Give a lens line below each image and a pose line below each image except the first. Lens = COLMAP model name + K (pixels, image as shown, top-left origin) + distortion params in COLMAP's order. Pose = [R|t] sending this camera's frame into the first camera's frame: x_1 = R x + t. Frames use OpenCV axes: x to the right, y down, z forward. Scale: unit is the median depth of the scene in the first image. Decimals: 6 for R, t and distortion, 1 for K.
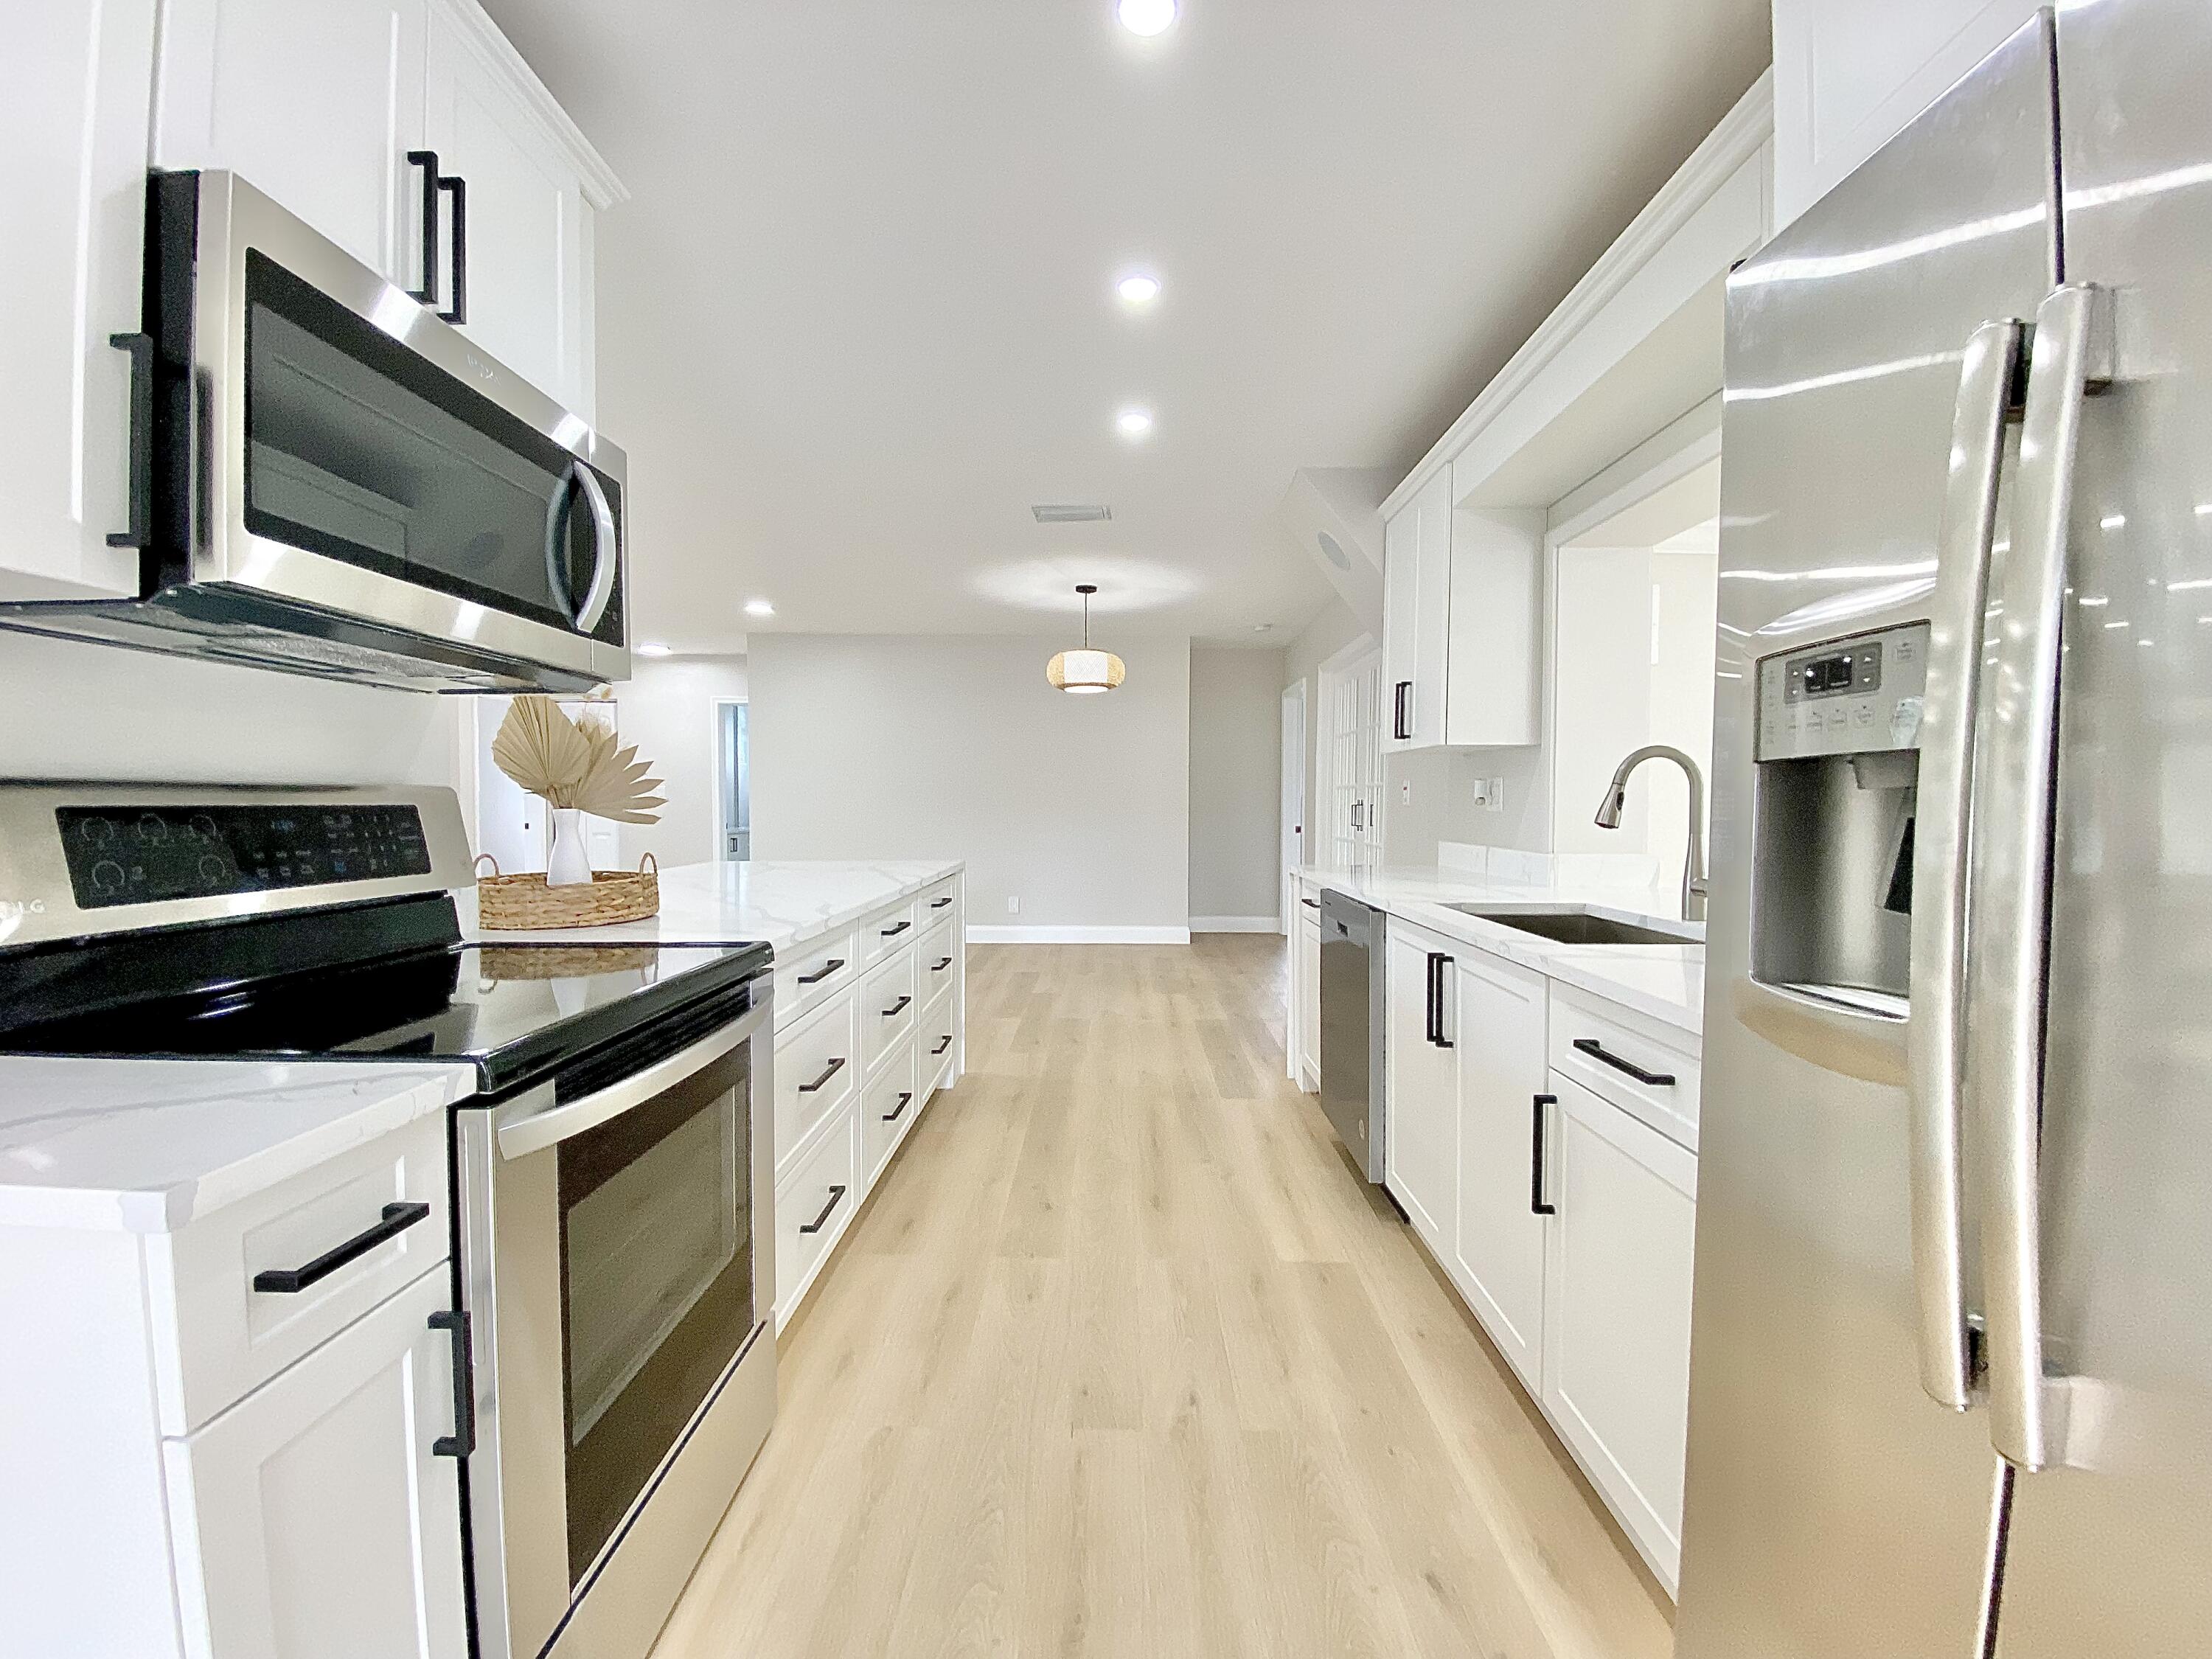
lens RADIAL K [[890.5, 0, 1103.8], [0, 890.5, 826.4], [0, 0, 1]] dist [0.017364, -0.021056]
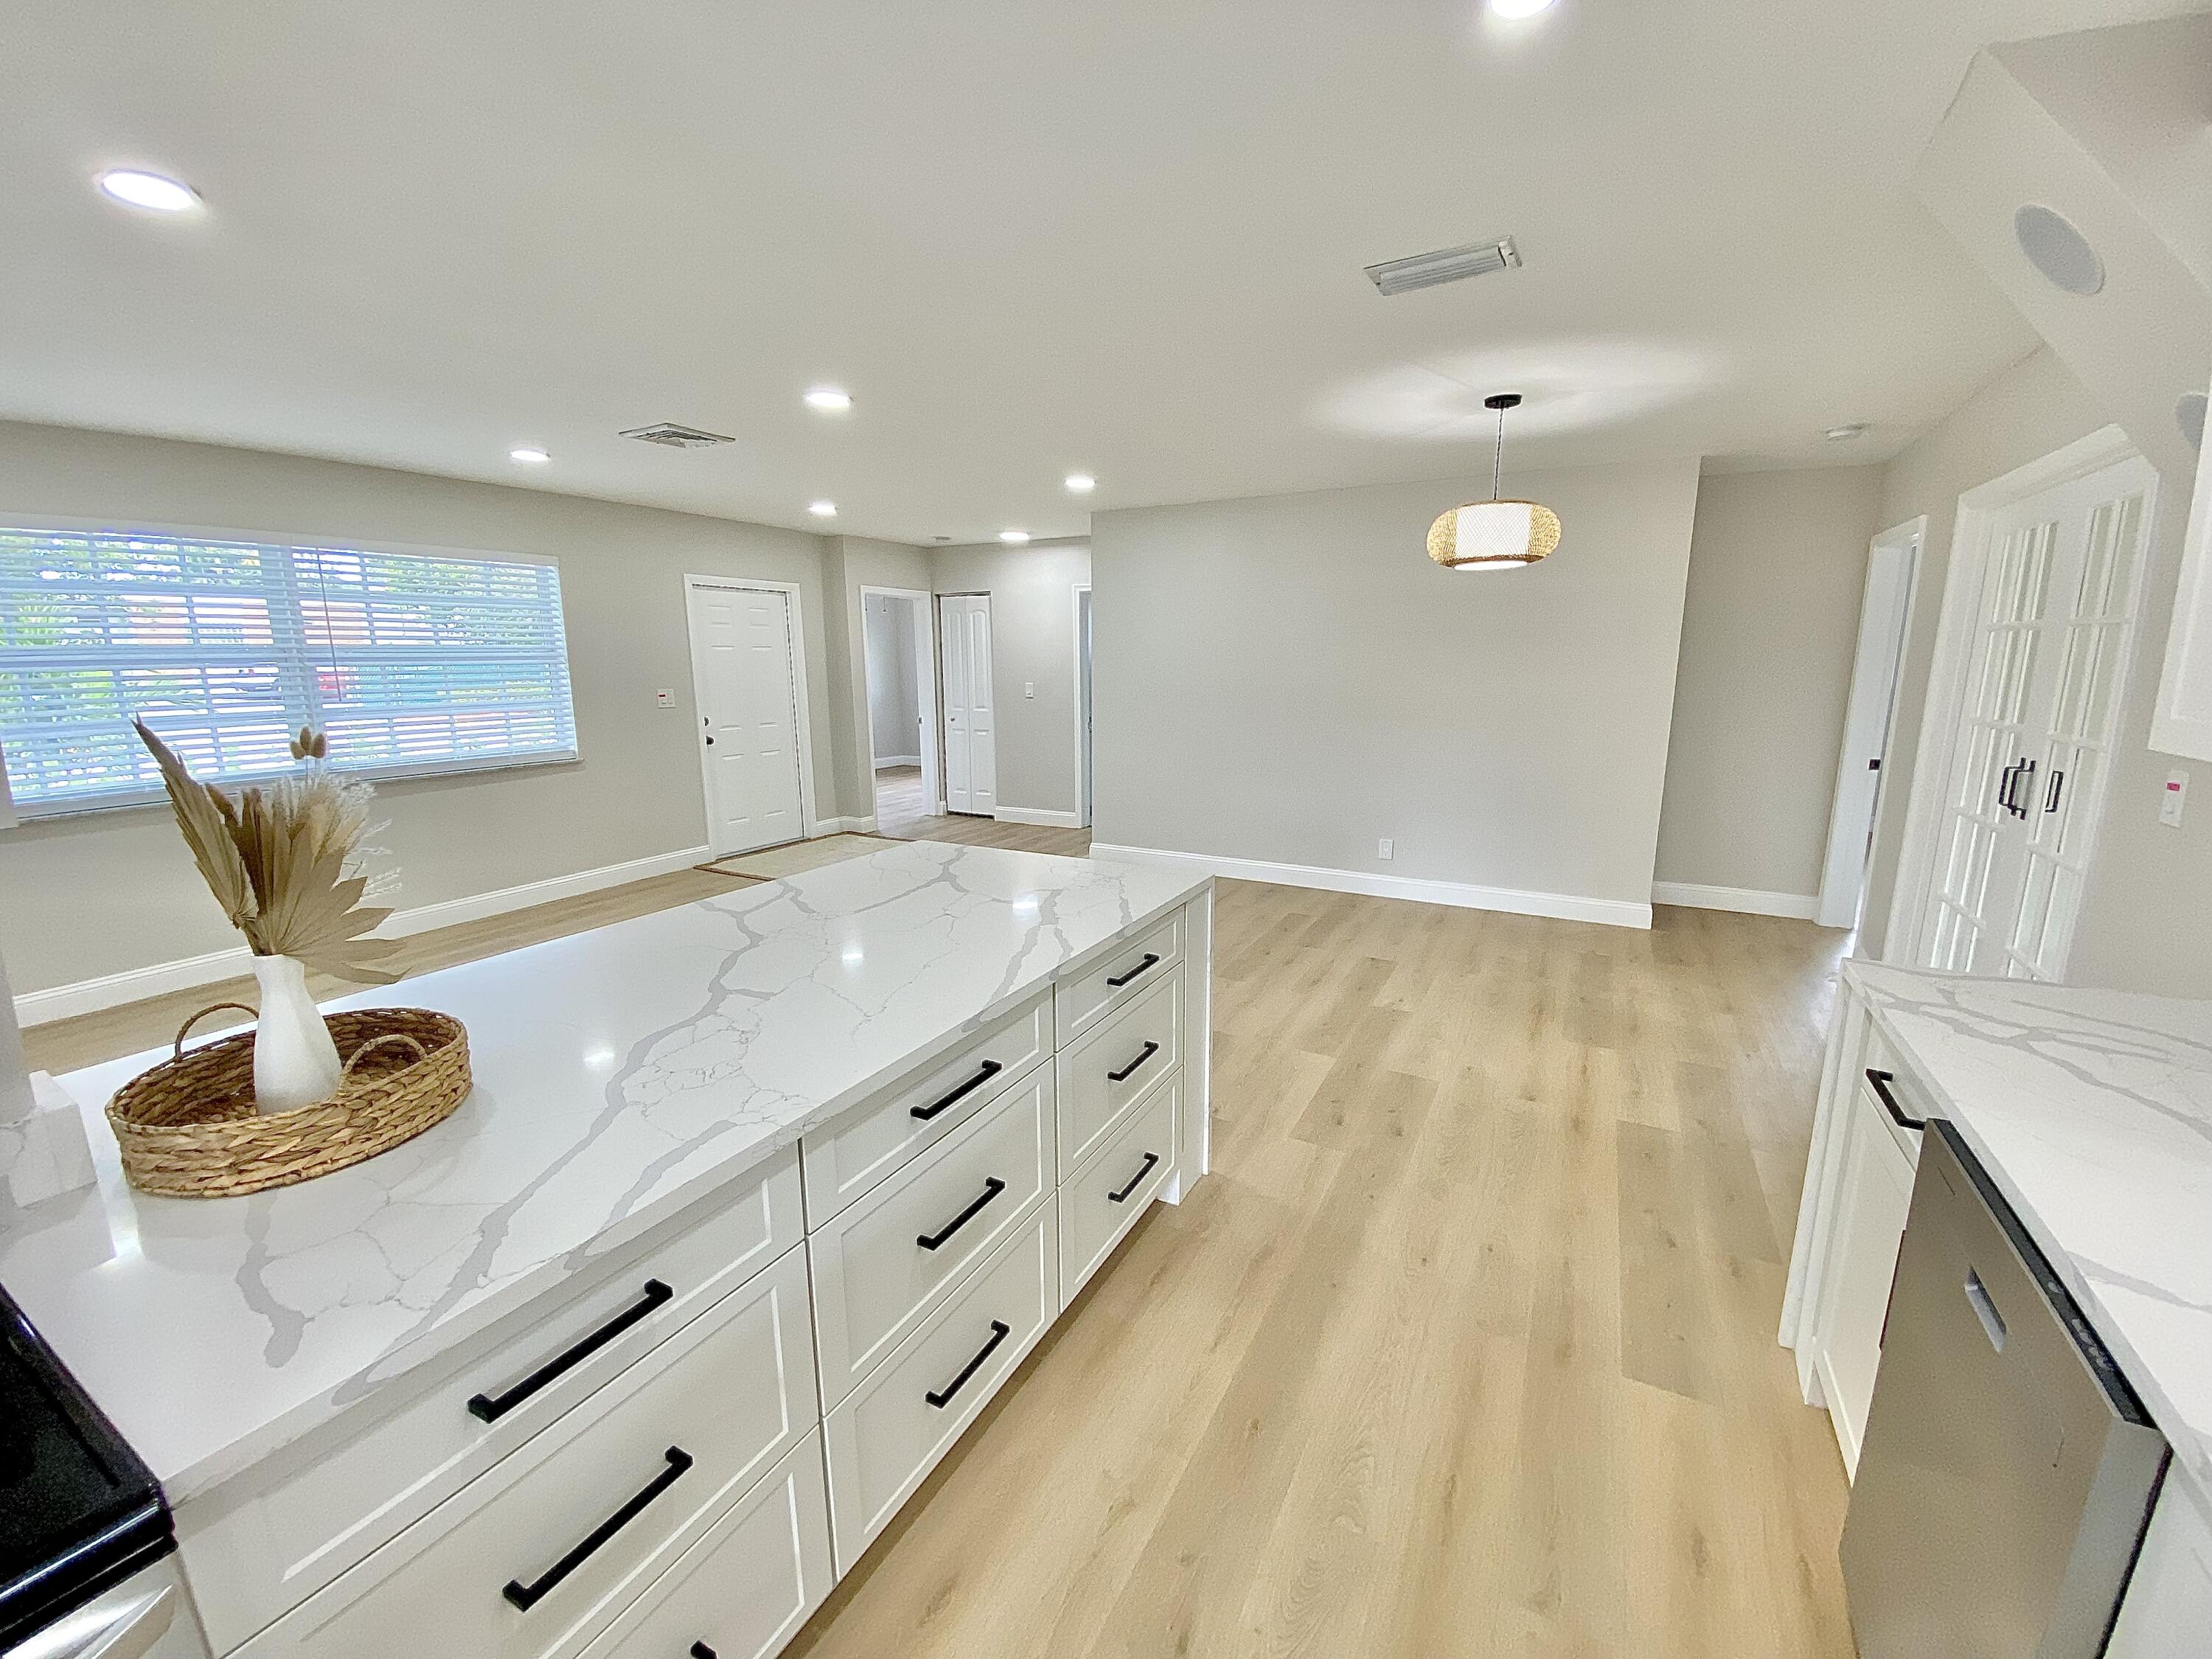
lens RADIAL K [[890.5, 0, 1103.8], [0, 890.5, 826.4], [0, 0, 1]] dist [0.017364, -0.021056]
pose [[0.881767, 0.079094, -0.465006, 0.052064], [-0.003254, 0.986837, 0.161683, -0.072611], [0.471674, -0.141053, 0.870418, 0.281708]]
